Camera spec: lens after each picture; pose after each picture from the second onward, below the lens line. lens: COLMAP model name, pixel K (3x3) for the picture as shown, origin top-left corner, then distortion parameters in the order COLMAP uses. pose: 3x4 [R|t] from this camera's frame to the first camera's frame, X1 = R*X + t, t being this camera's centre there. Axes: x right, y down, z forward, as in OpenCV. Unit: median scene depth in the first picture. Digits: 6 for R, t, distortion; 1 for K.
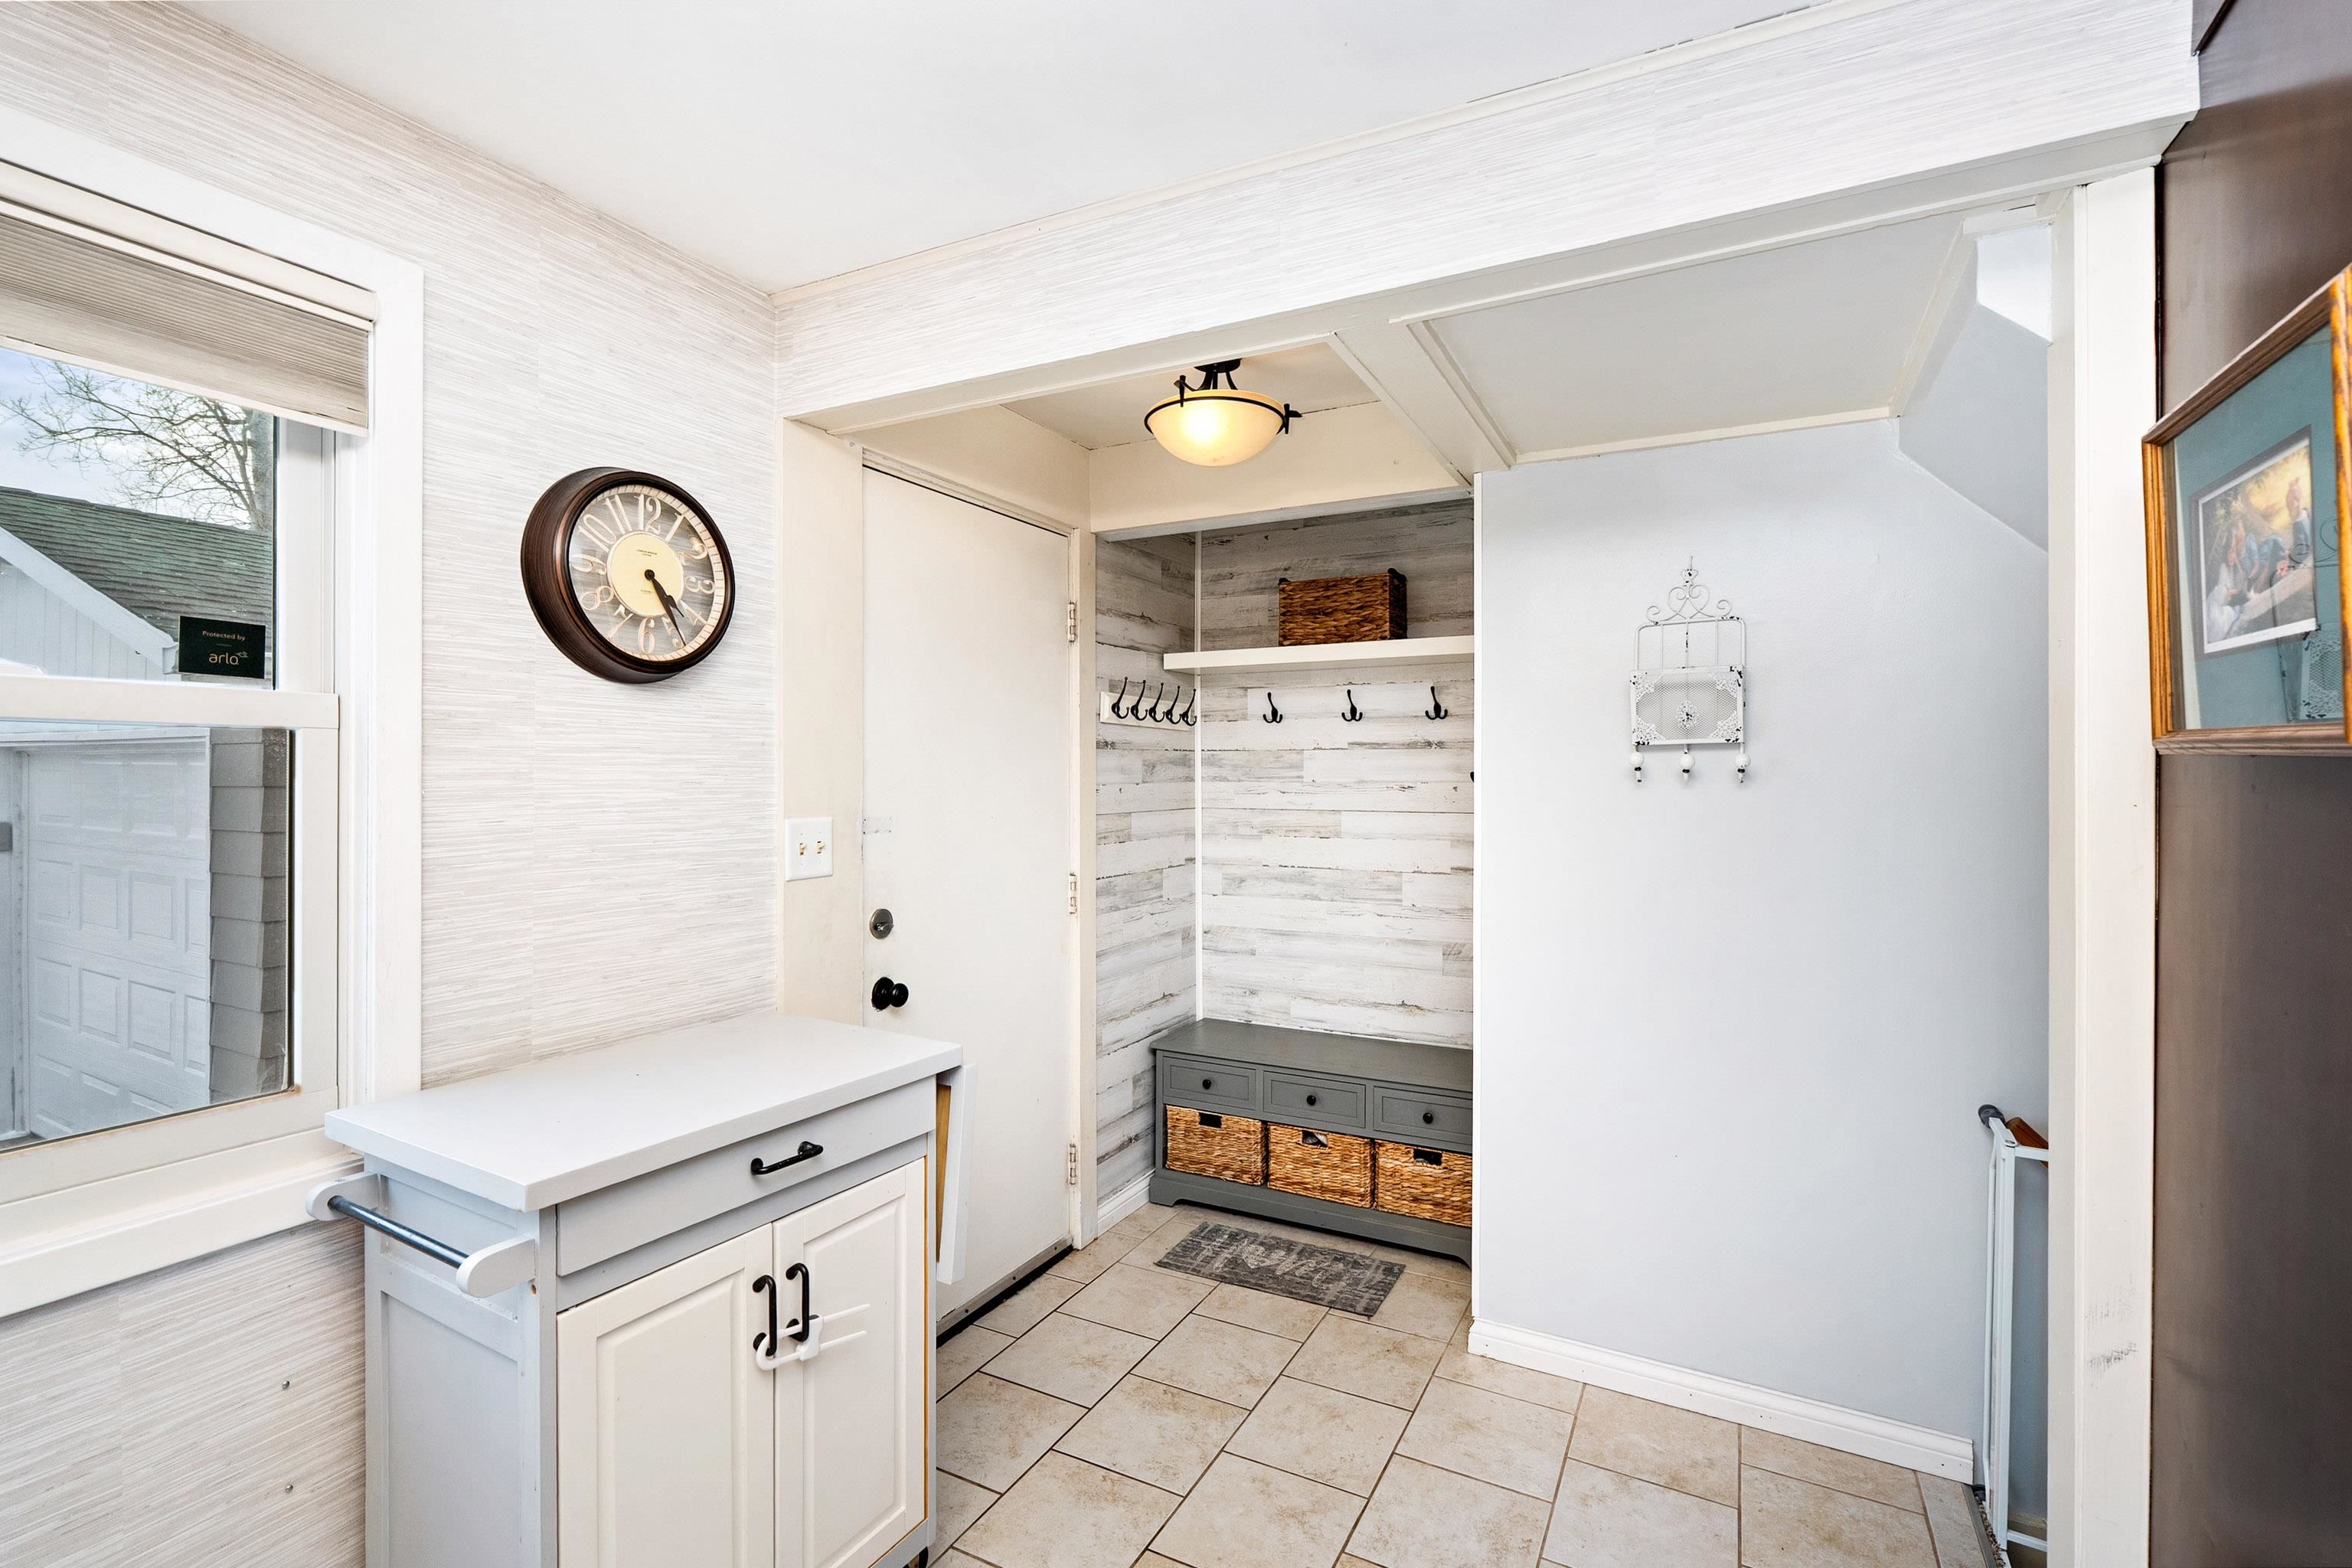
lens RADIAL K [[1062.1, 0, 1176.0], [0, 1062.1, 784.0], [0, 0, 1]] dist [-0.001668, -0.000191]
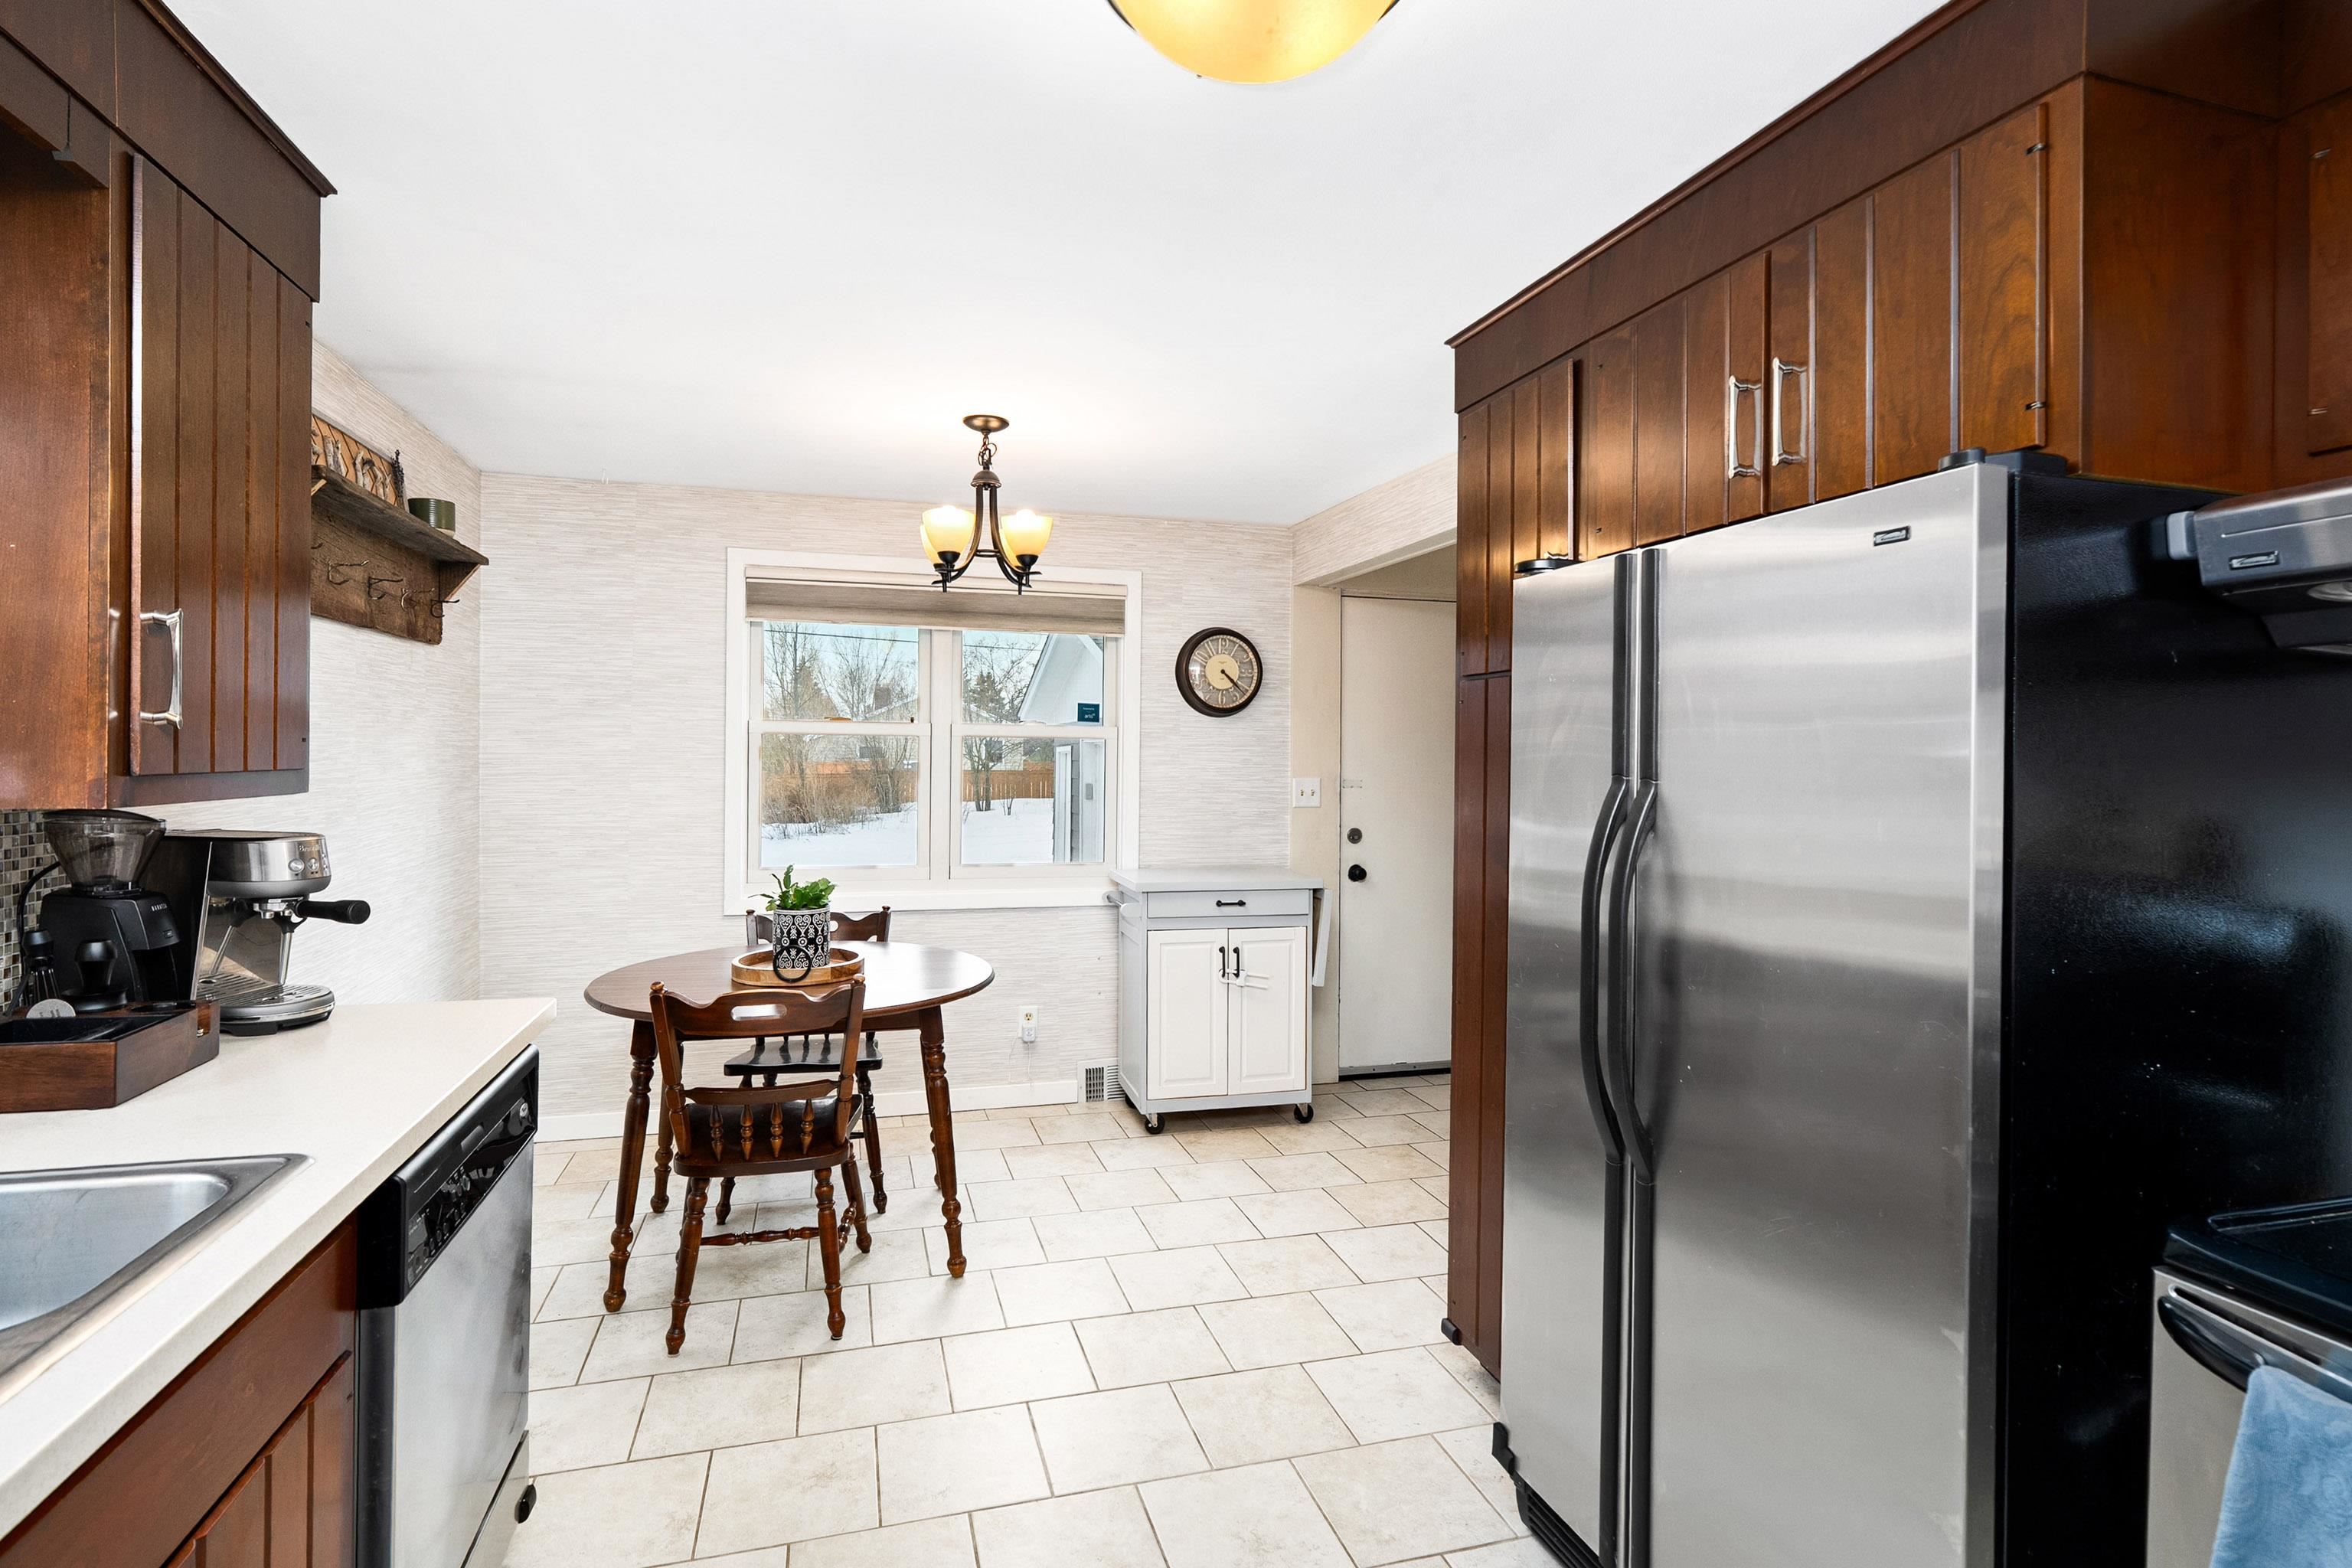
lens RADIAL K [[1124.8, 0, 1176.0], [0, 1124.8, 784.0], [0, 0, 1]] dist [0.000360, 0.000000]
pose [[0.695467, 0.012324, -0.718453, 1.271044], [-0.011460, 0.999916, 0.006058, 0.041098], [0.718467, 0.004020, 0.695549, -0.844373]]
